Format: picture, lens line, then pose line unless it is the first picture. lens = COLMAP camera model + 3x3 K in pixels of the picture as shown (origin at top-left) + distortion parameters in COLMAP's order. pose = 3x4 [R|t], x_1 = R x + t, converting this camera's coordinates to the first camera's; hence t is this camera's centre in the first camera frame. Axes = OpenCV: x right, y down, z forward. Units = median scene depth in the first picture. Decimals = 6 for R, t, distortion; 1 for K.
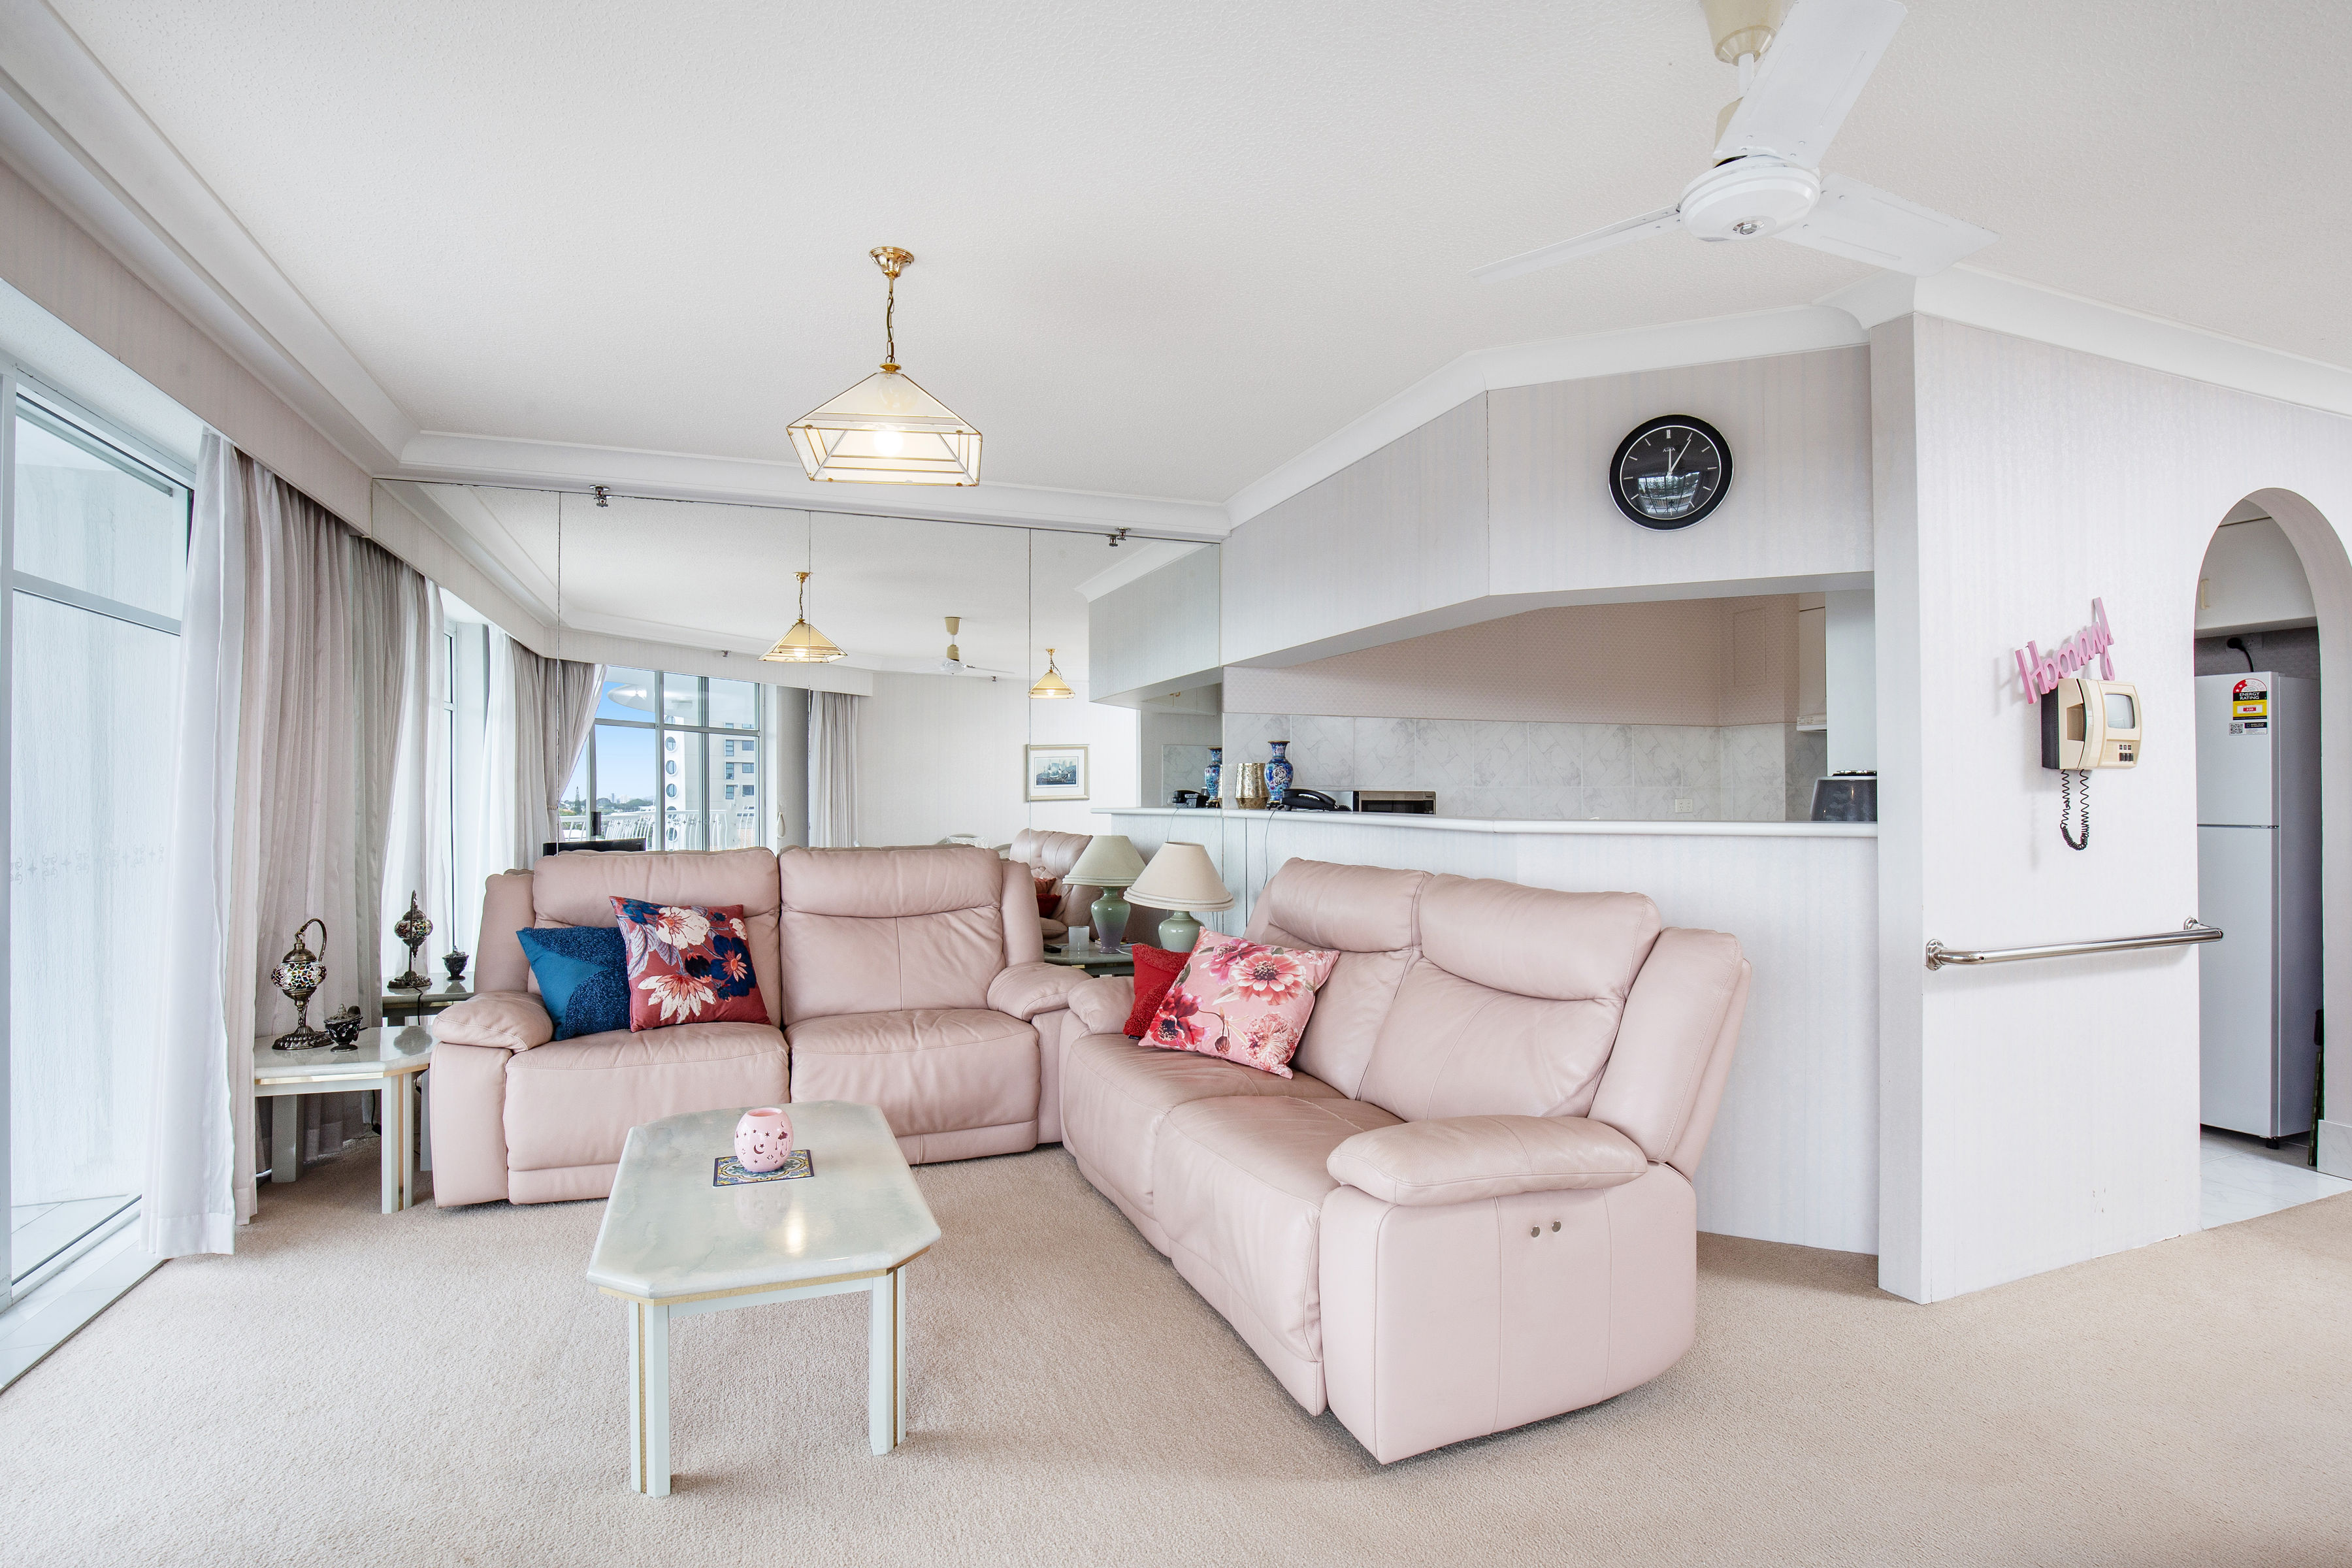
lens RADIAL K [[1110.8, 0, 1190.1], [0, 1110.8, 798.9], [0, 0, 1]] dist [-0.031405, 0.000234]
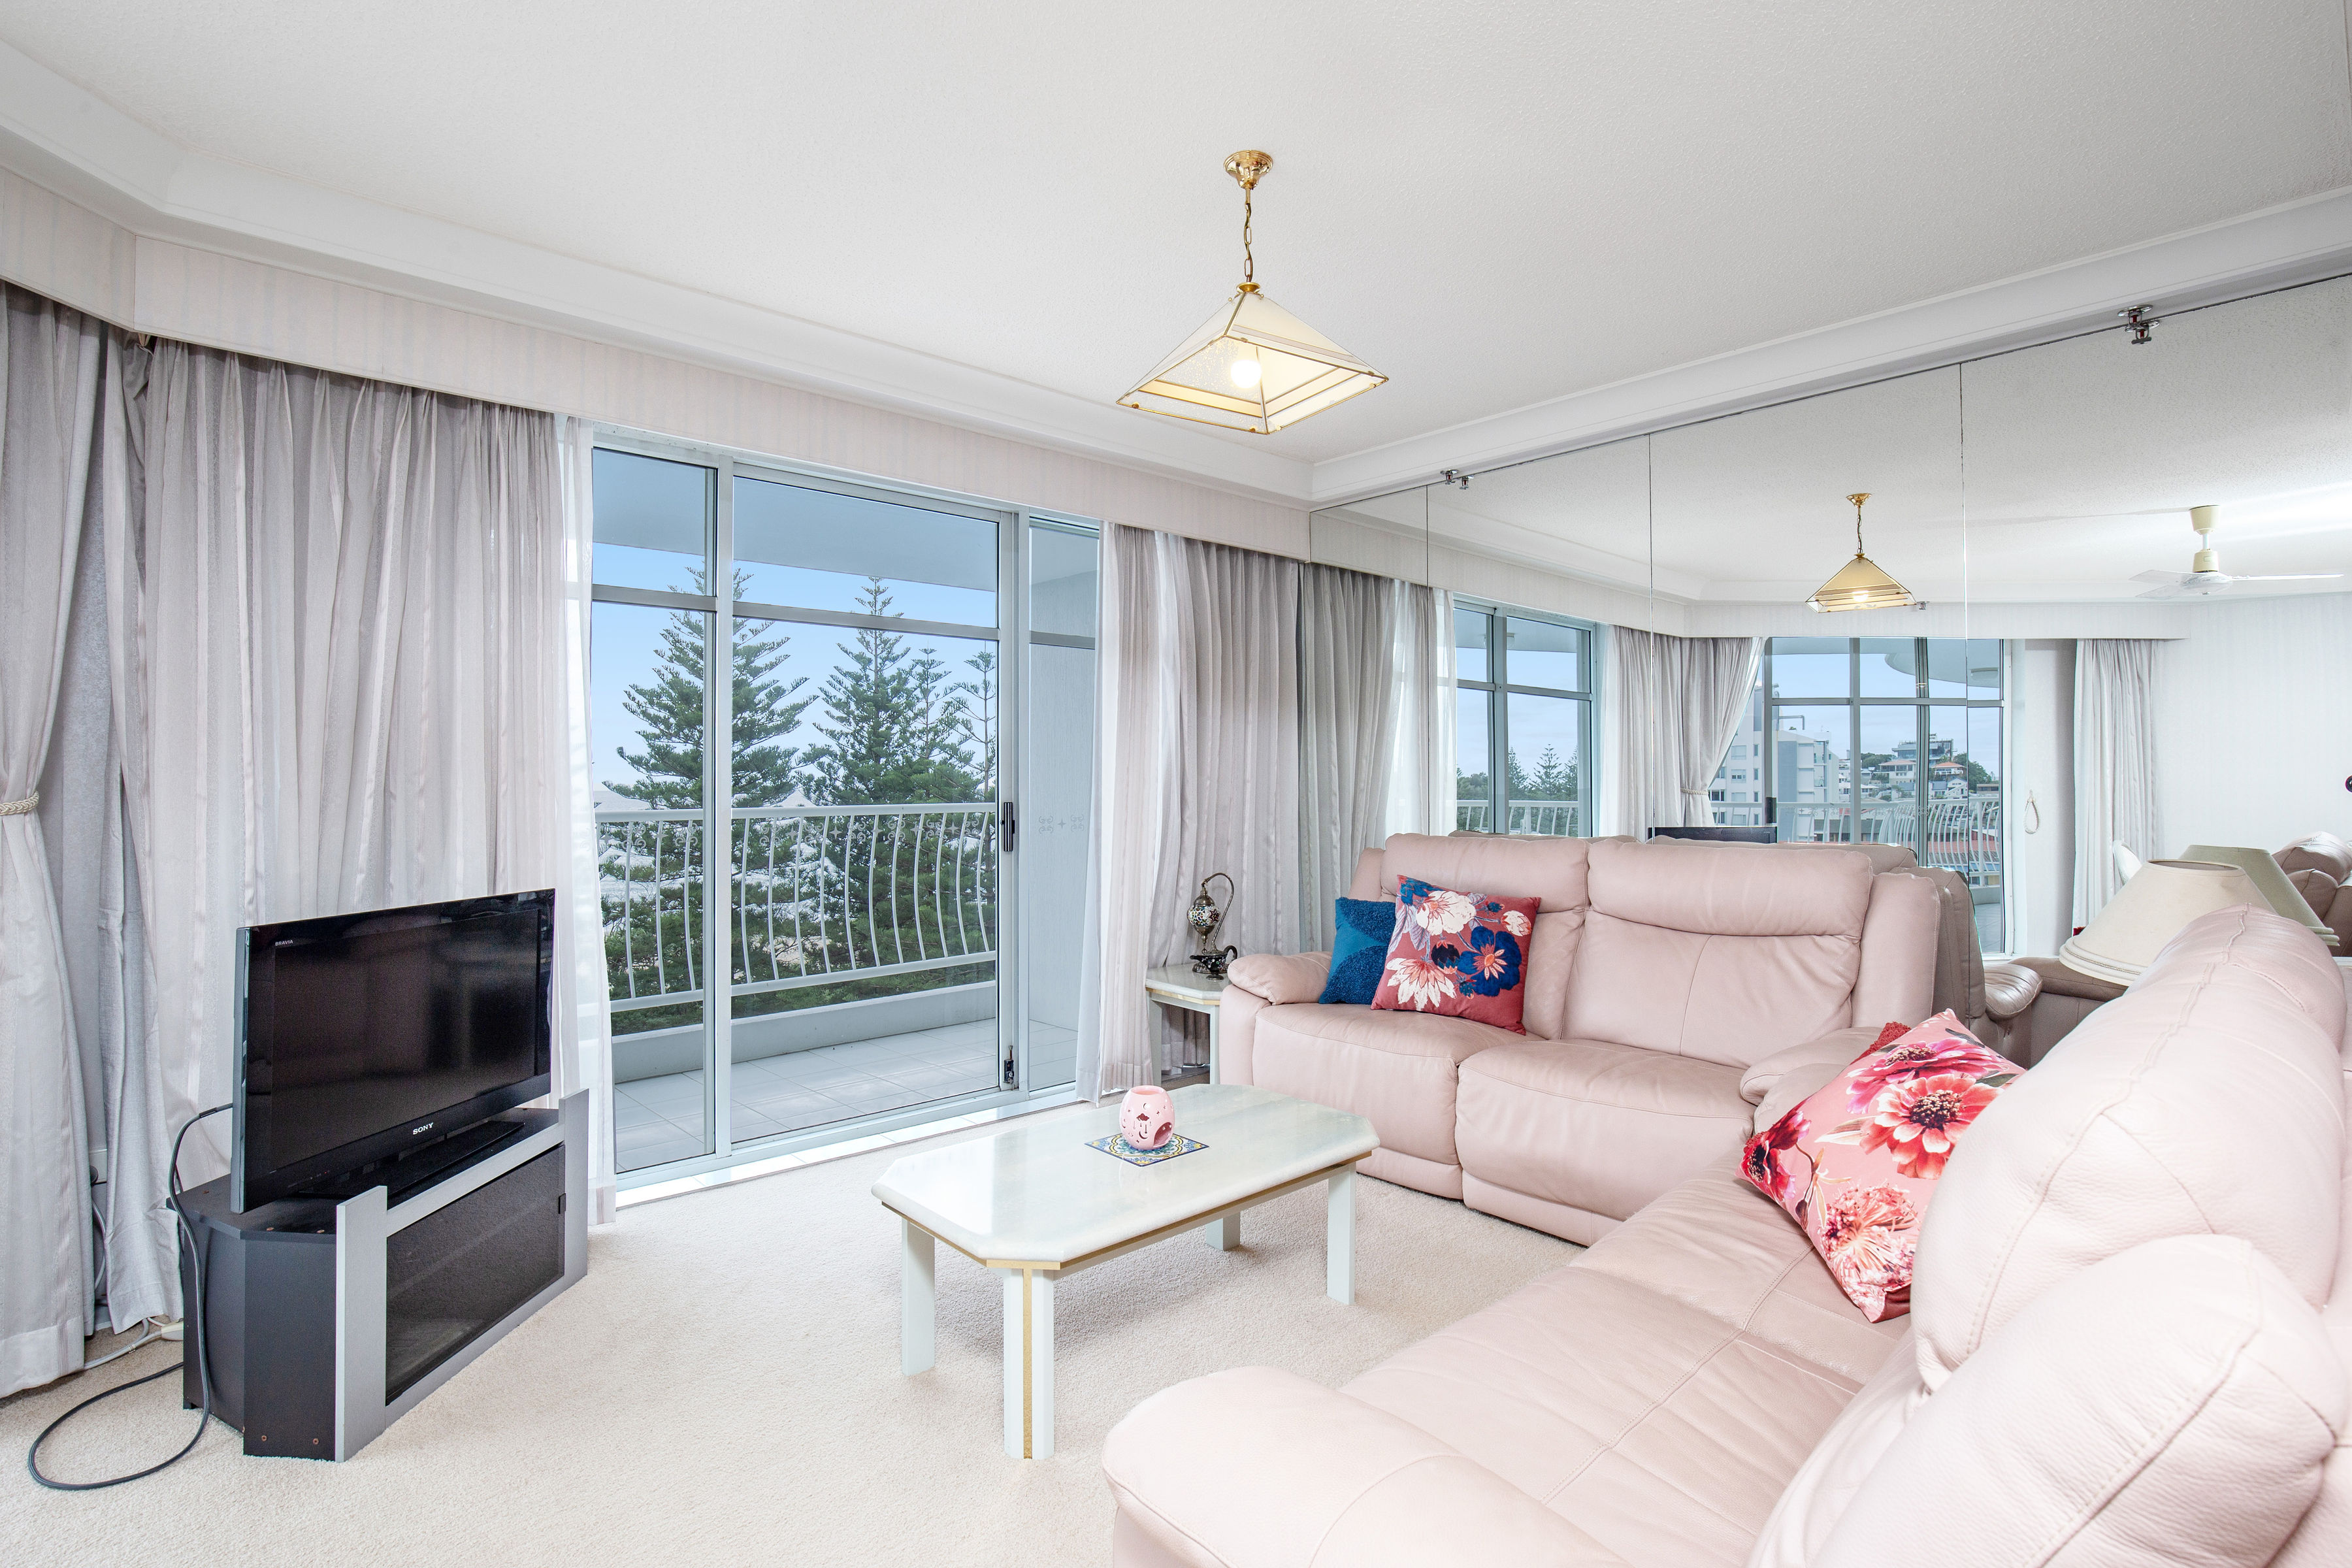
lens RADIAL K [[1149.3, 0, 1170.2], [0, 1149.3, 771.1], [0, 0, 1]] dist [-0.018563, -0.000163]
pose [[0.349452, -0.007971, -0.936920, 0.398133], [-0.005629, 0.999928, -0.010606, 0.005190], [0.936937, 0.008981, 0.349382, 0.434885]]
